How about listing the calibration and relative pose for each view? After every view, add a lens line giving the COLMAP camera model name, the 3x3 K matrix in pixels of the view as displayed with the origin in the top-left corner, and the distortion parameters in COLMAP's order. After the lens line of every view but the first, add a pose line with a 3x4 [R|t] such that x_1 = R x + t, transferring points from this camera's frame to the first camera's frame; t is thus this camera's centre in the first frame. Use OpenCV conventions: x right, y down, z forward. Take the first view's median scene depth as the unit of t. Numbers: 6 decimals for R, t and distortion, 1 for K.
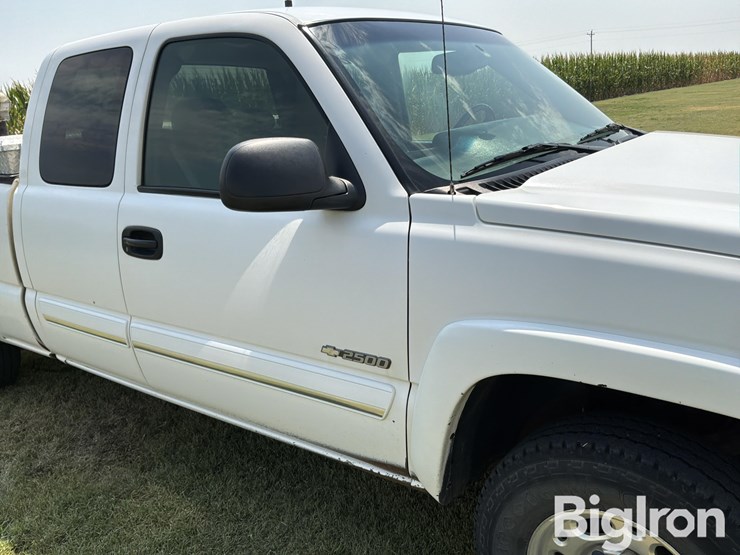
lens RADIAL K [[637.9, 0, 366.8], [0, 637.9, 276.8], [0, 0, 1]] dist [0.040322, -0.092067]
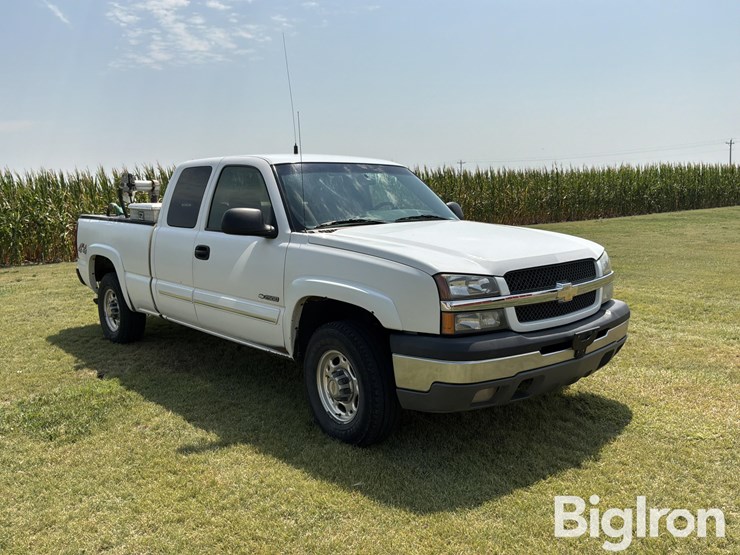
lens RADIAL K [[637.9, 0, 365.8], [0, 637.9, 270.8], [0, 0, 1]] dist [0.040322, -0.092067]
pose [[0.977241, 0.079012, -0.196868, 0.746229], [-0.106908, 0.985013, -0.135351, 0.287223], [0.183223, 0.153317, 0.971042, -1.202269]]
